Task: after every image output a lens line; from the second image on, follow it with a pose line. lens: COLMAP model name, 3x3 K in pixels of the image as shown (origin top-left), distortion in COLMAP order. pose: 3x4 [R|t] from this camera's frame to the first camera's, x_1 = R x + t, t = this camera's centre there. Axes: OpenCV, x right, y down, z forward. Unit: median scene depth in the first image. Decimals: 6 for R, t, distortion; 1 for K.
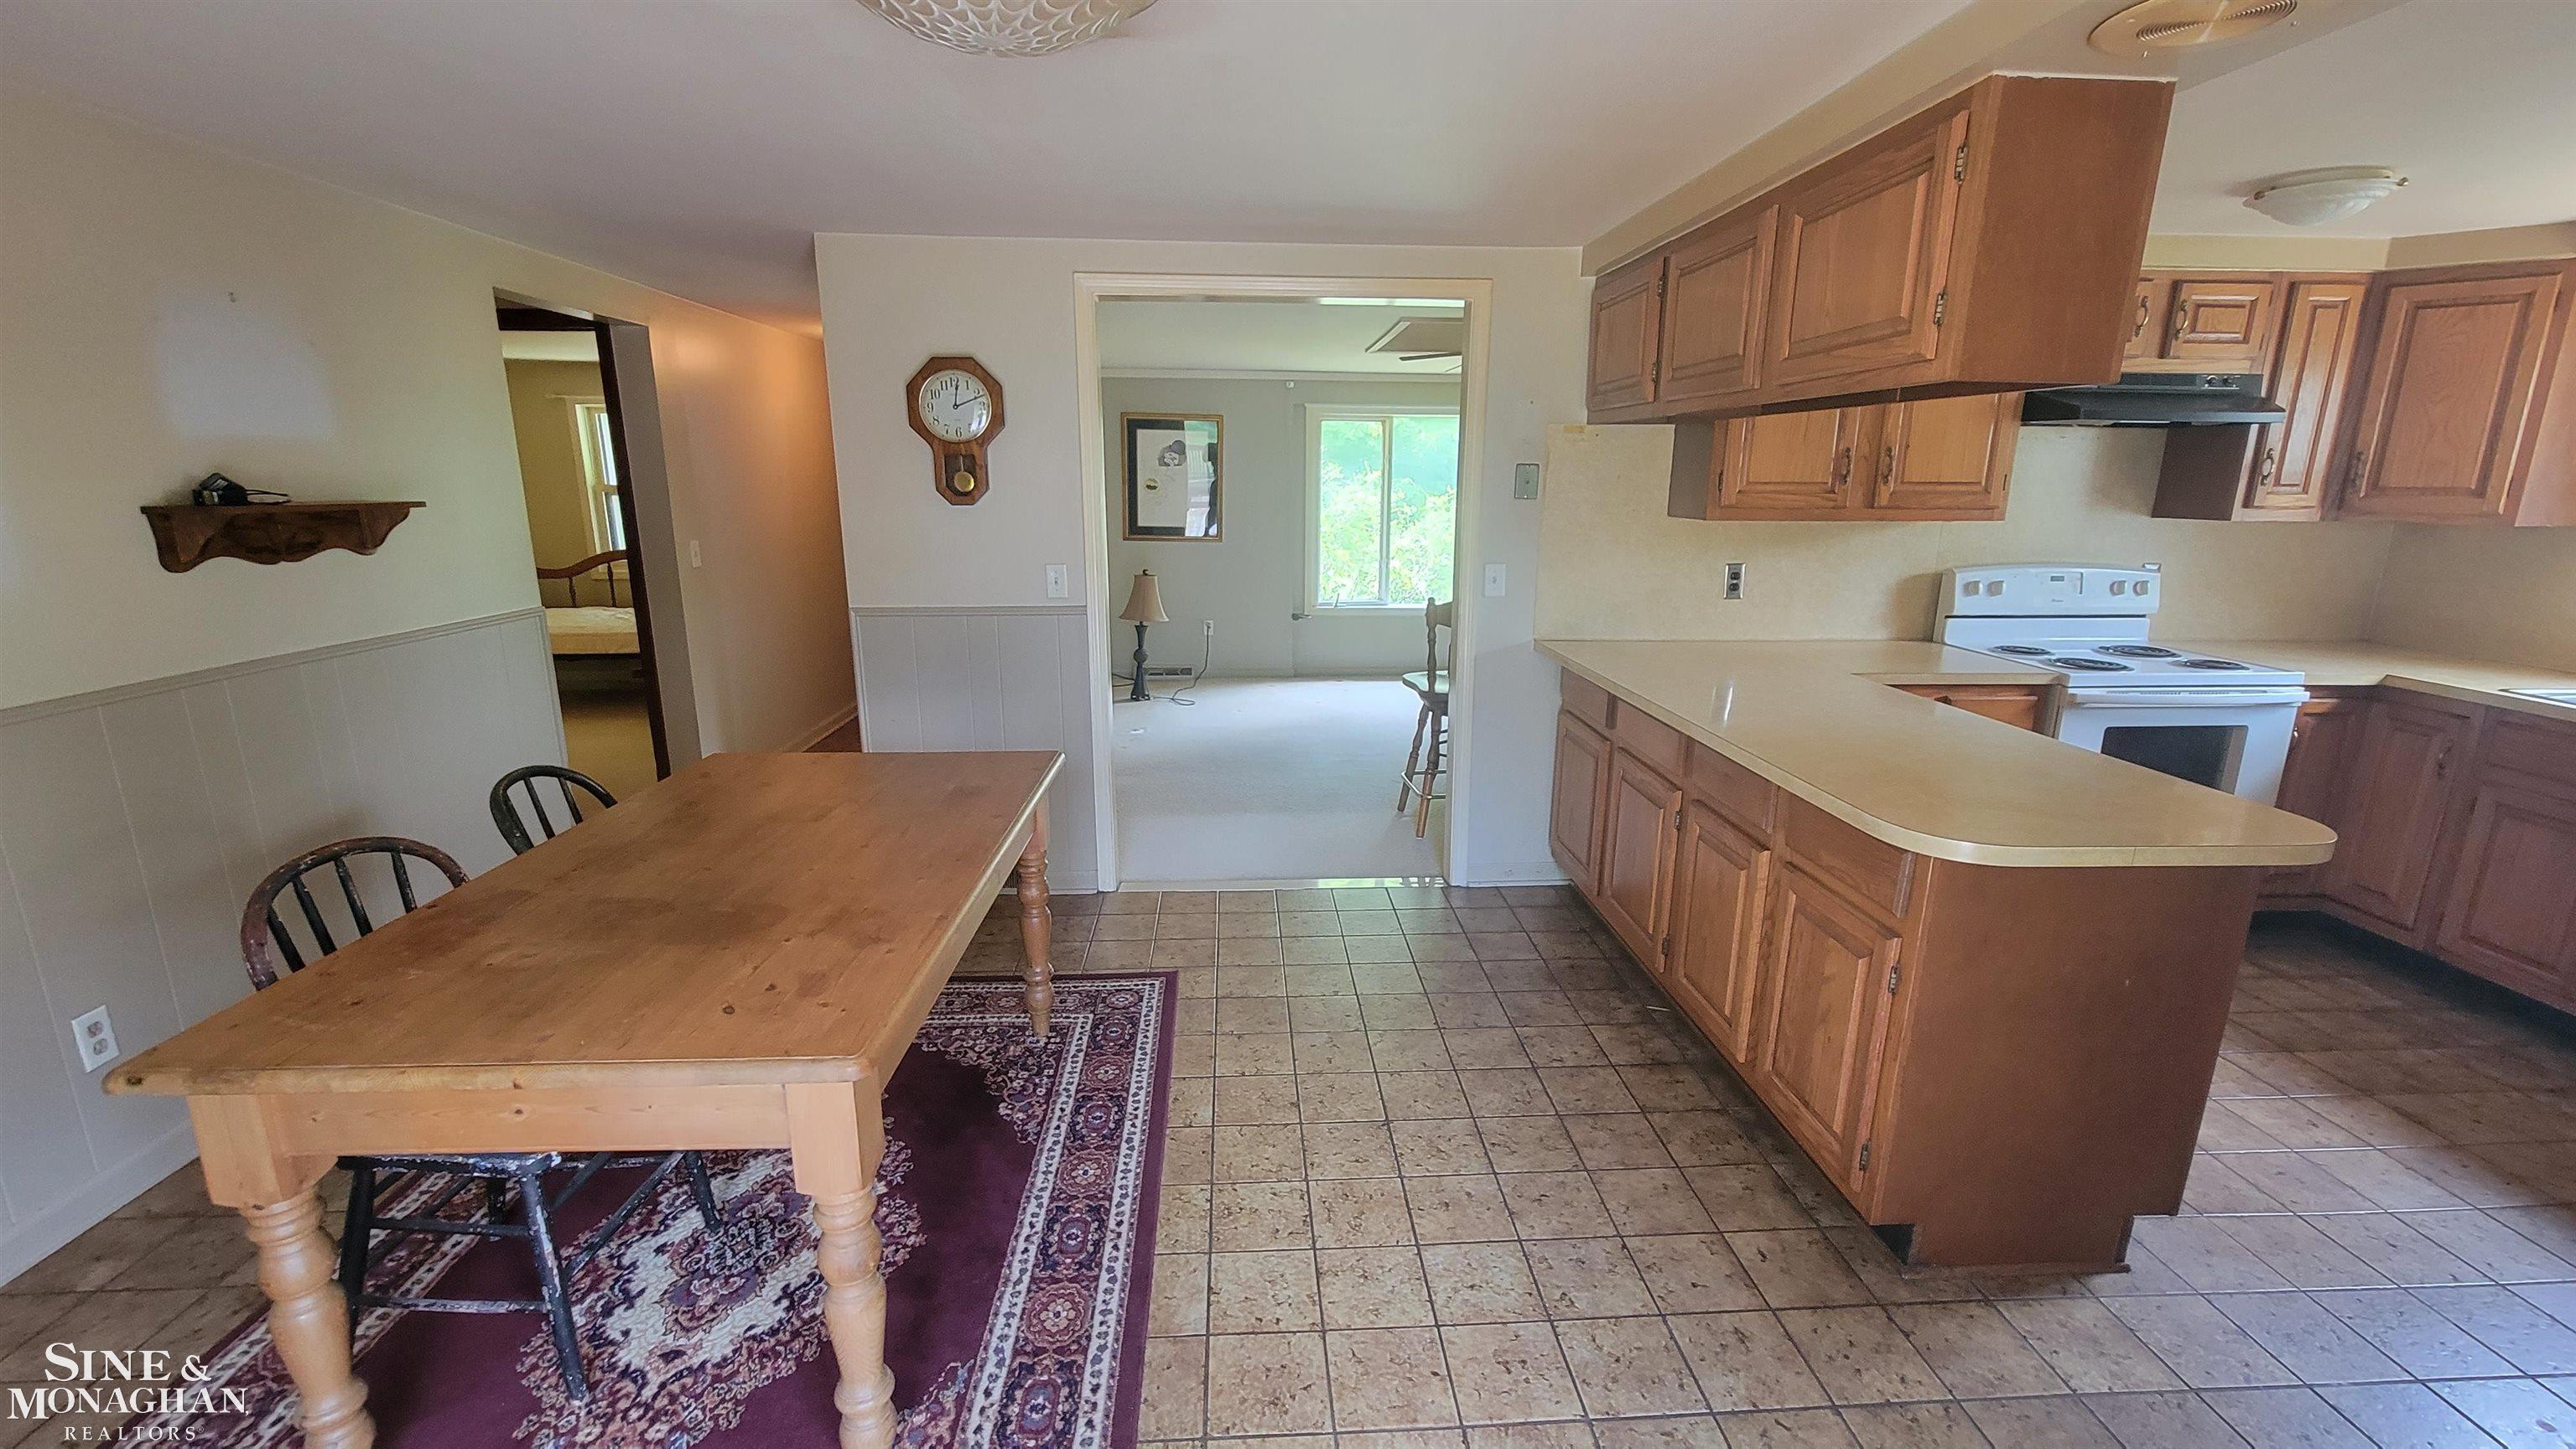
lens RADIAL K [[1047.3, 0, 1287.3], [0, 1047.3, 722.5], [0, 0, 1]] dist [0.001481, 0.000119]
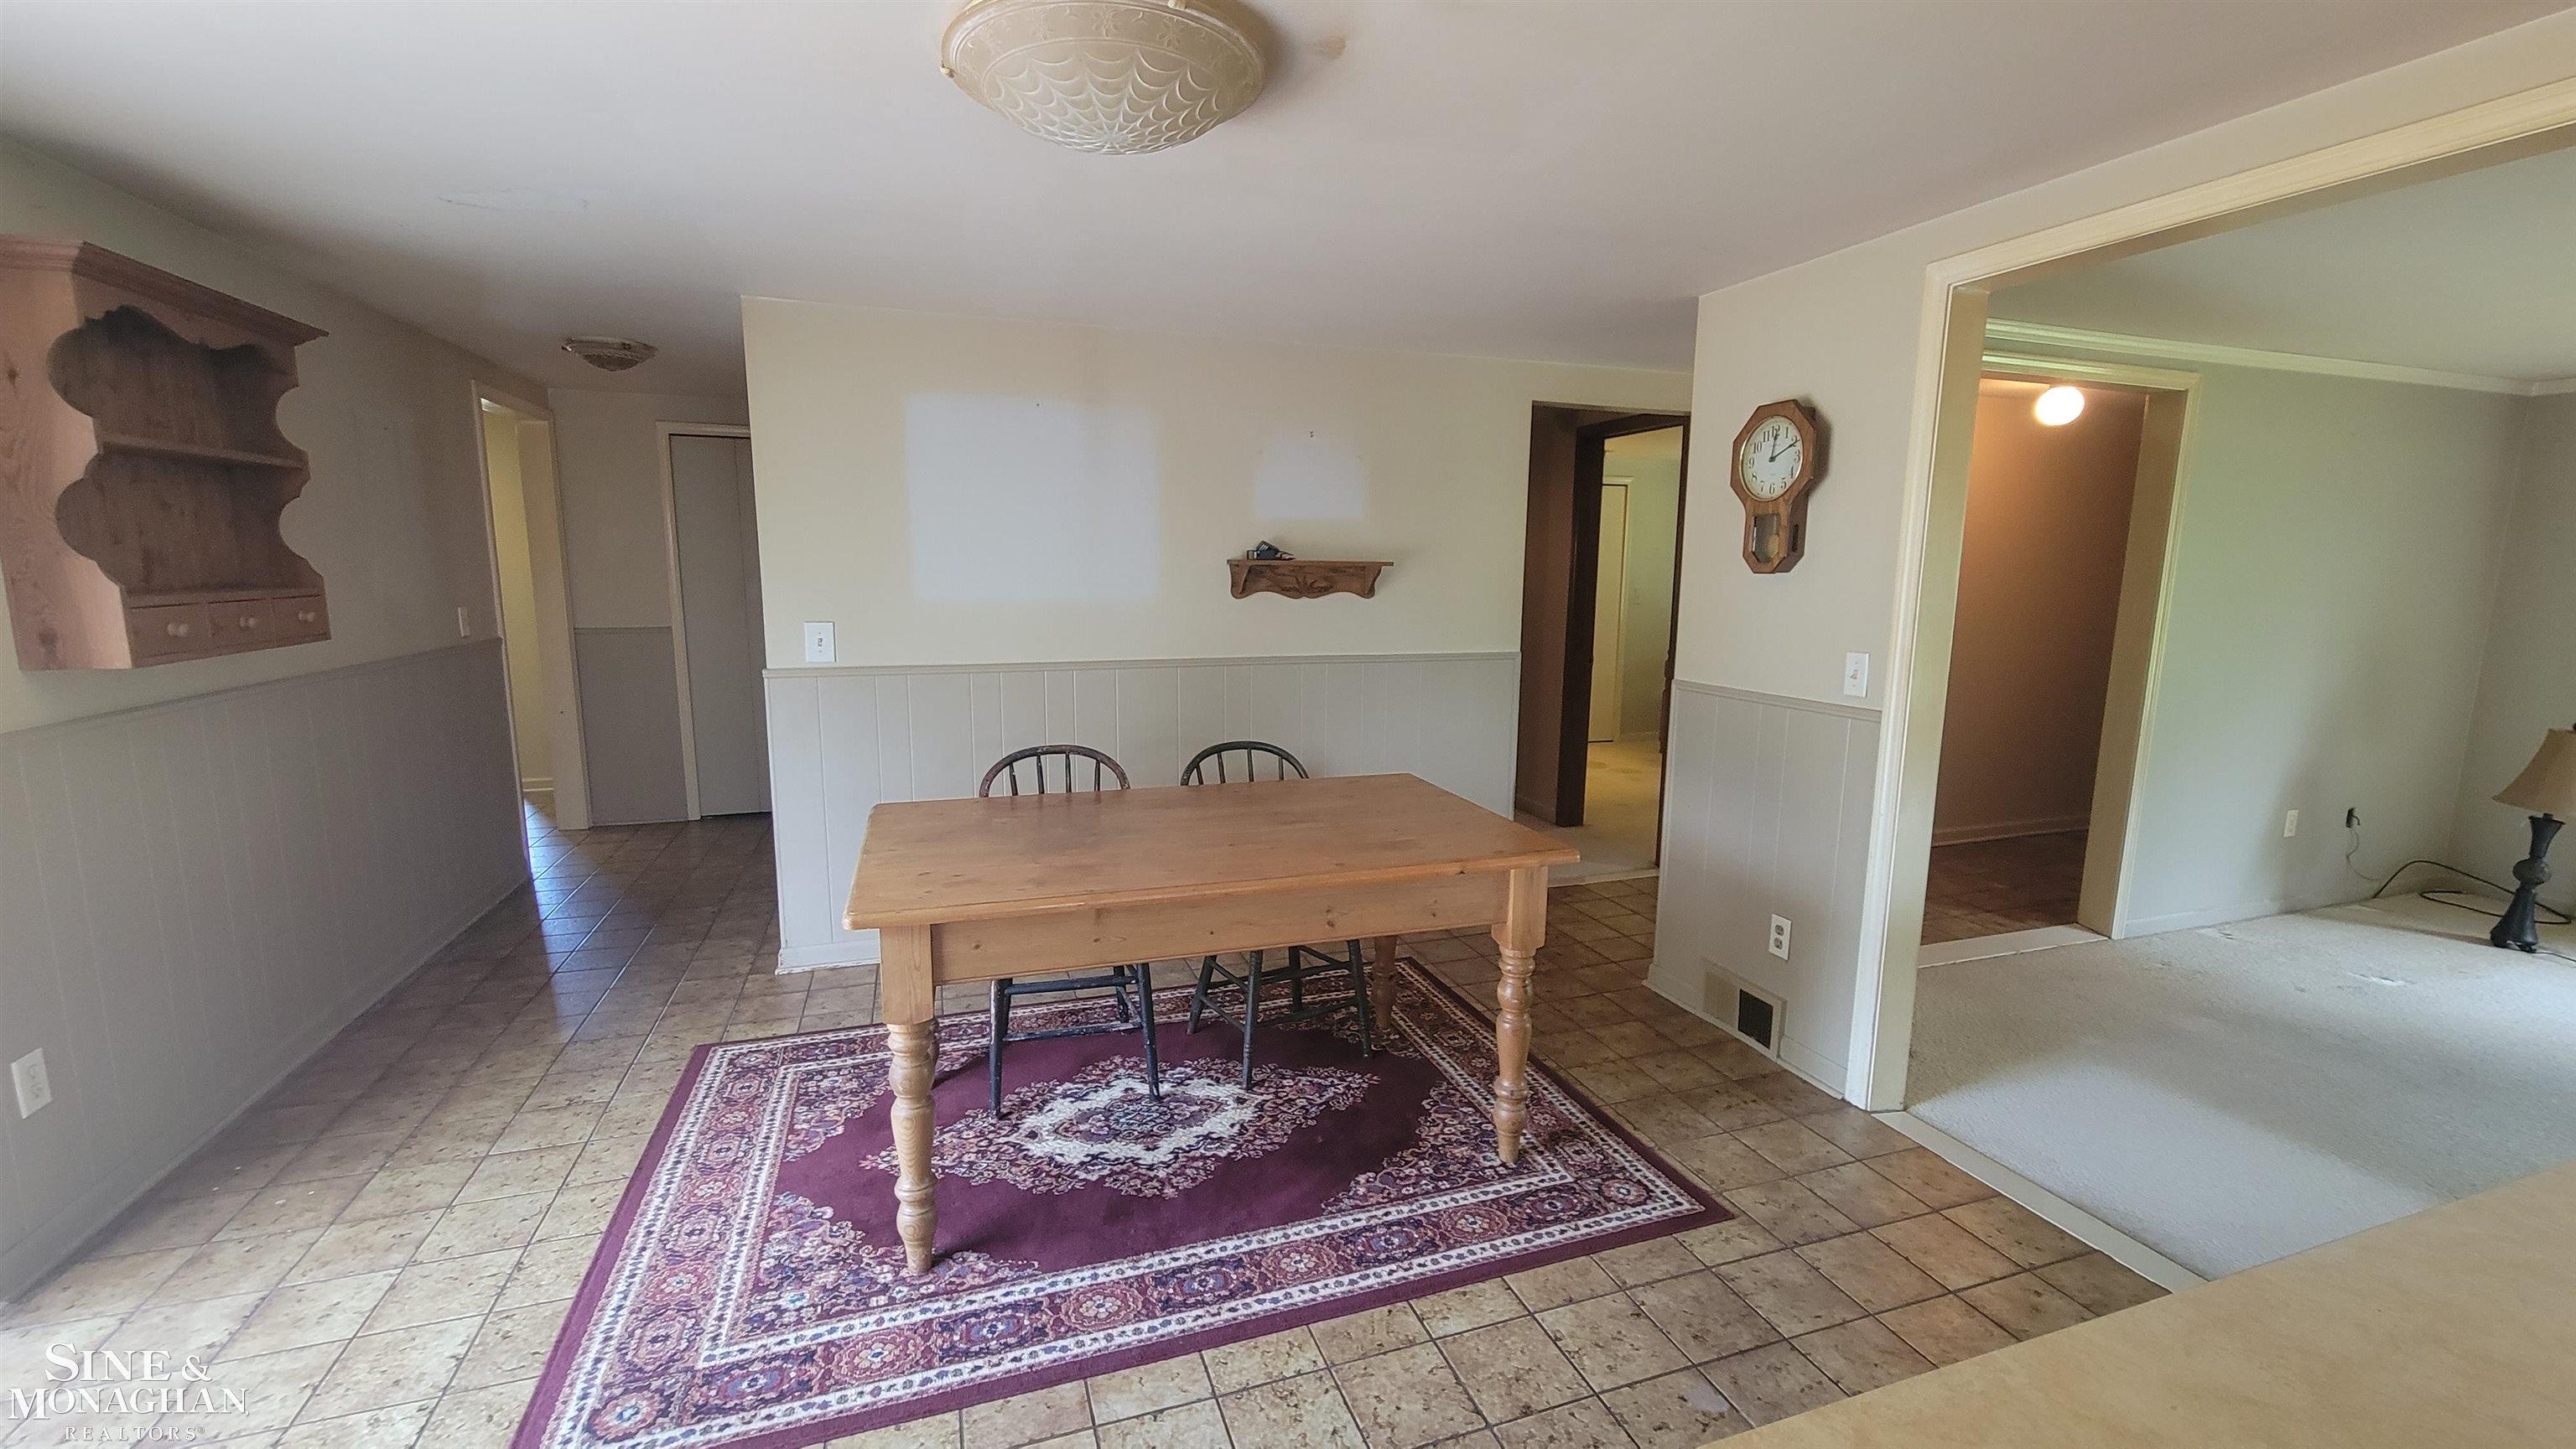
lens RADIAL K [[1047.3, 0, 1292.8], [0, 1047.3, 726.6], [0, 0, 1]] dist [0.001481, 0.000119]
pose [[0.283480, 0.148476, -0.947414, 0.576873], [-0.230393, 0.969551, 0.083008, -0.099118], [0.930891, 0.194747, 0.309056, 0.578625]]
